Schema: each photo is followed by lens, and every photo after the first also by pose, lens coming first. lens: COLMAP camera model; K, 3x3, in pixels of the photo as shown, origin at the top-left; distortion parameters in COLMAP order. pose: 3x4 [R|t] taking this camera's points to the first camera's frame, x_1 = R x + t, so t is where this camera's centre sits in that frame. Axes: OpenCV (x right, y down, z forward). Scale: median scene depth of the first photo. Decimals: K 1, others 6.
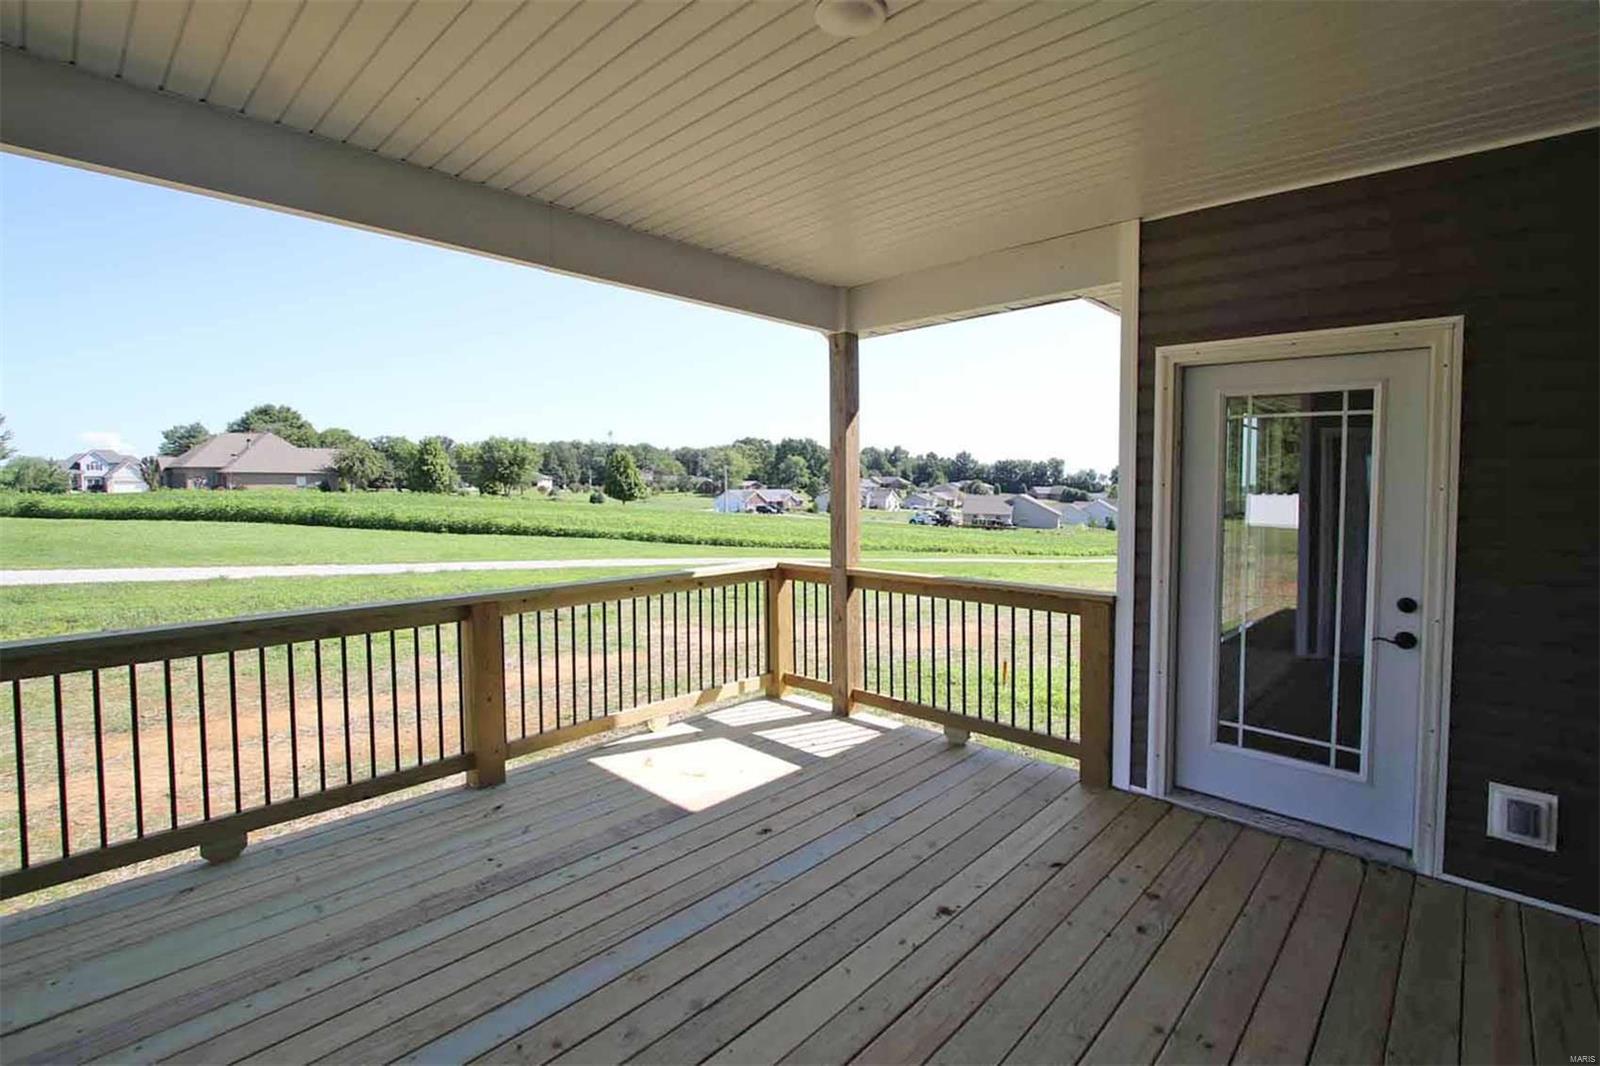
lens RADIAL K [[740.5, 0, 784.1], [0, 740.5, 527.5], [0, 0, 1]] dist [-0.001320, -0.000233]
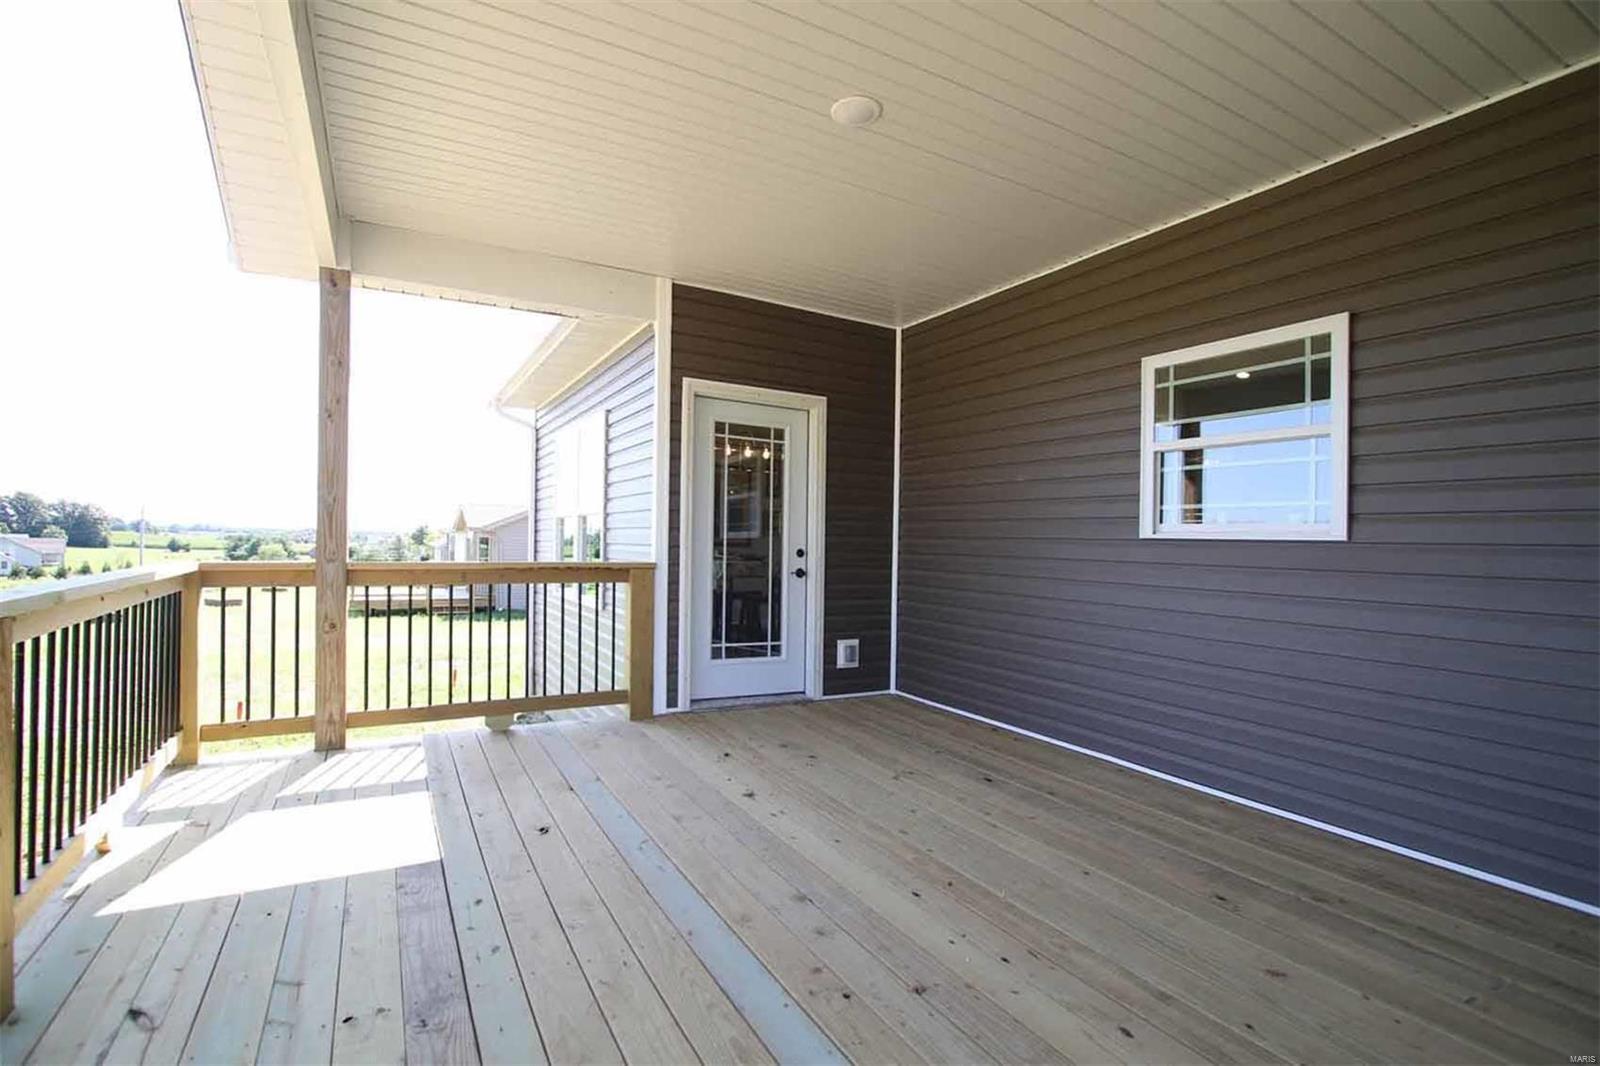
lens RADIAL K [[740.5, 0, 784.1], [0, 740.5, 527.5], [0, 0, 1]] dist [-0.001320, -0.000233]
pose [[0.309863, 0.013649, 0.950683, -0.696819], [0.033979, 0.999099, -0.025419, 0.070904], [-0.950174, 0.040180, 0.309120, 0.389281]]
